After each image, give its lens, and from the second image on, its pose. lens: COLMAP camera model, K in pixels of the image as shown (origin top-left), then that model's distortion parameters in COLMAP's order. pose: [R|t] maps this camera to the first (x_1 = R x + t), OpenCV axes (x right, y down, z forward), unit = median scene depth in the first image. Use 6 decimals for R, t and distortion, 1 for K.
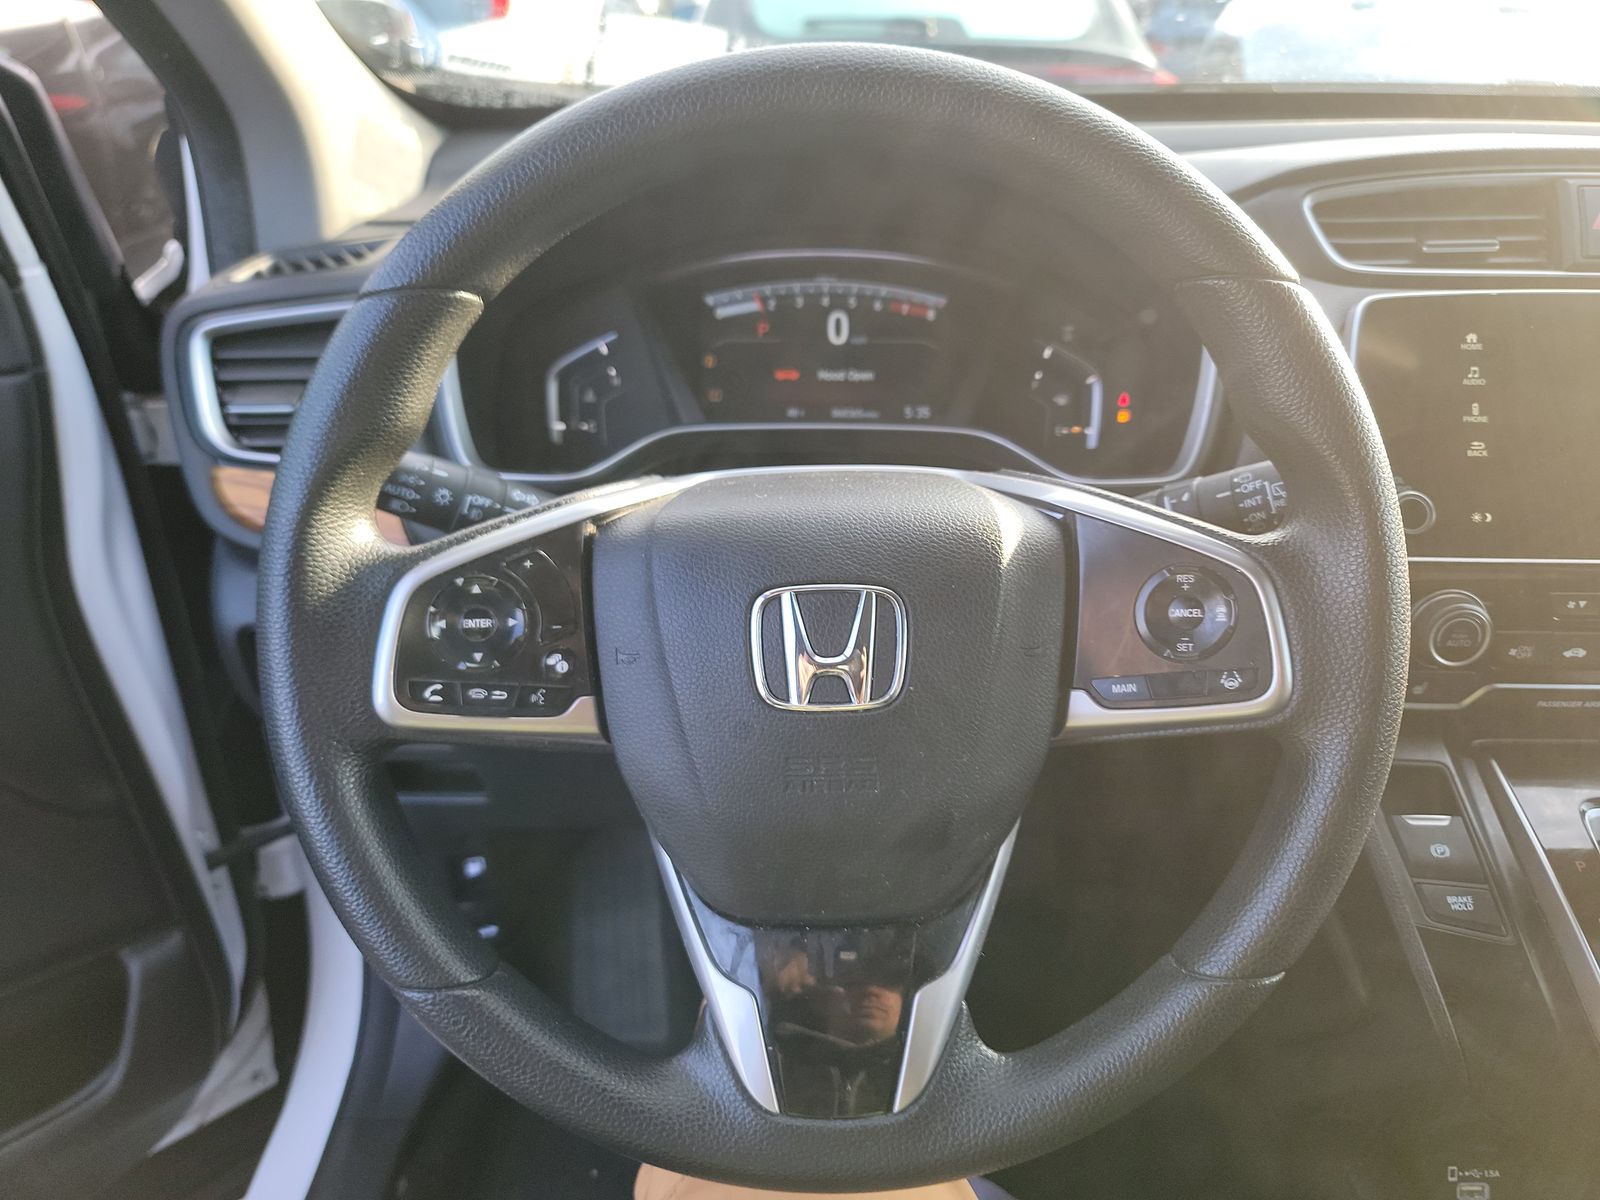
lens RADIAL K [[1128.3, 0, 800.0], [0, 1128.3, 610.4], [0, 0, 1]] dist [0.007176, -0.024609]
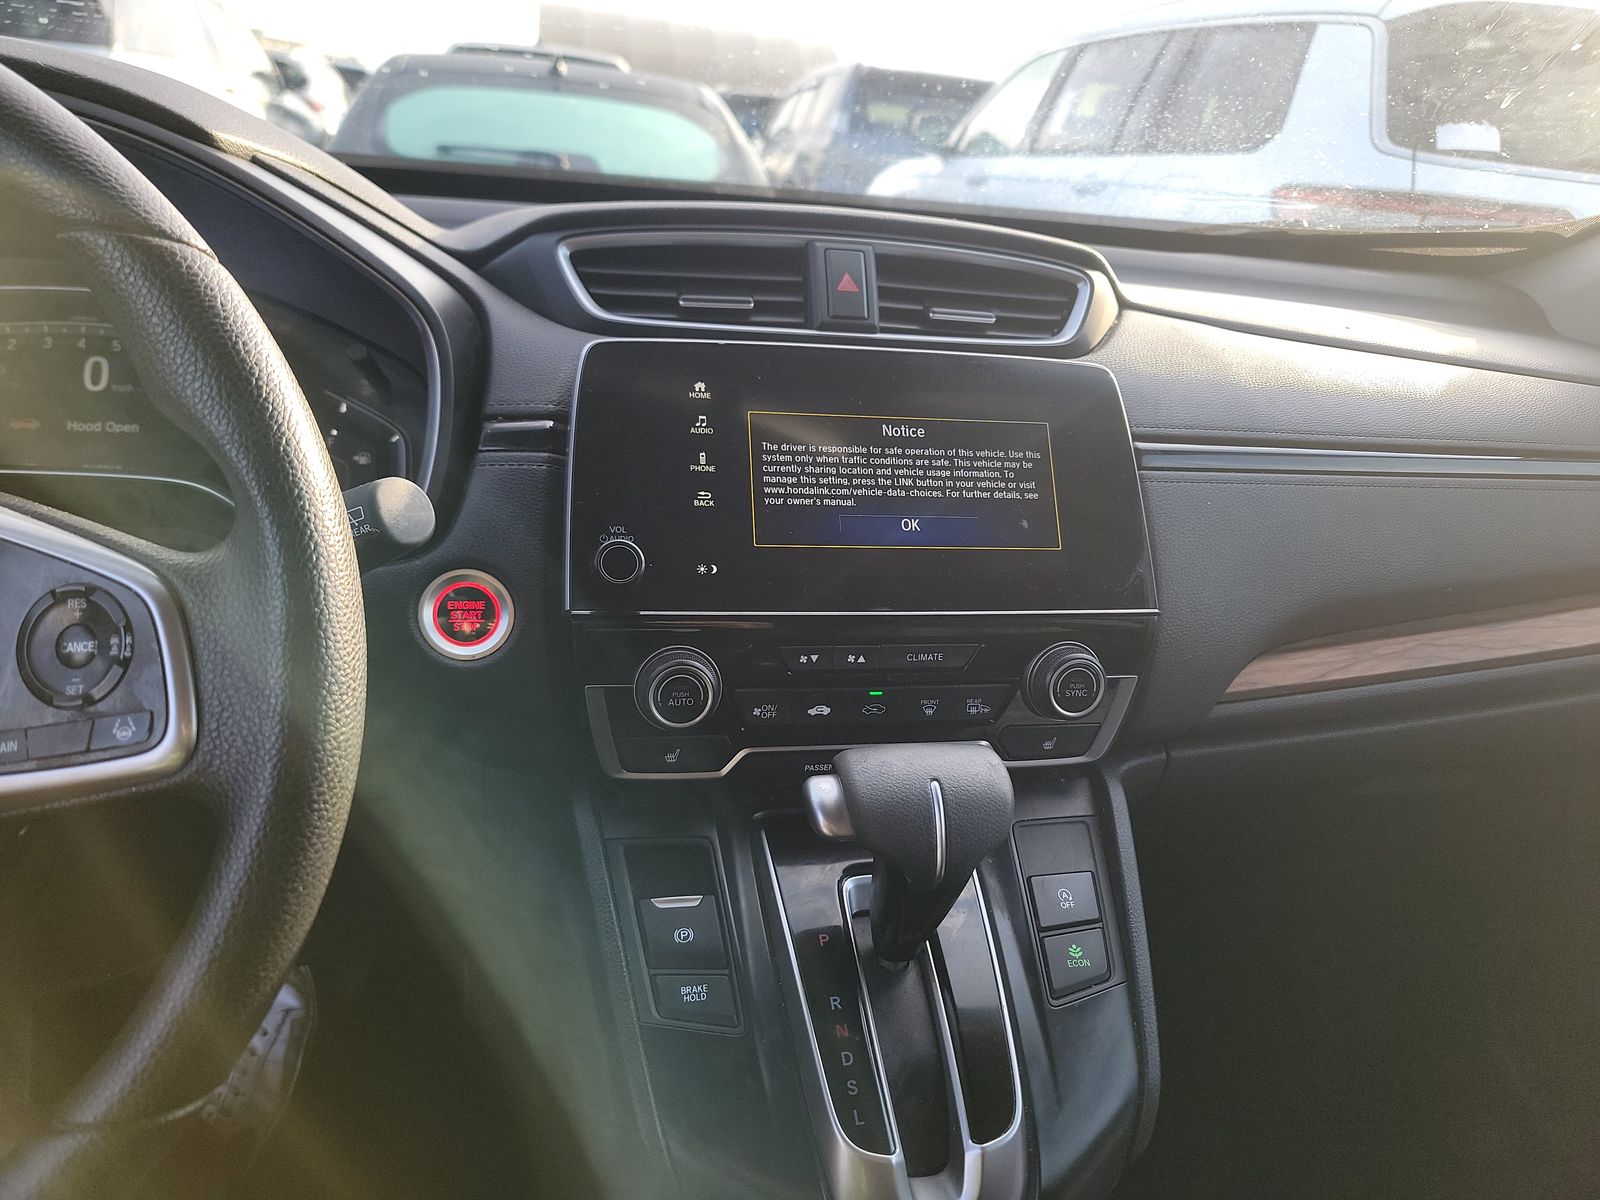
lens RADIAL K [[1128.3, 0, 792.7], [0, 1128.3, 597.0], [0, 0, 1]] dist [0.007176, -0.024609]
pose [[0.964603, -0.006765, 0.263619, 0.414767], [0.039194, 0.992246, -0.117951, 0.054006], [-0.260777, 0.124108, 0.957388, 0.076240]]
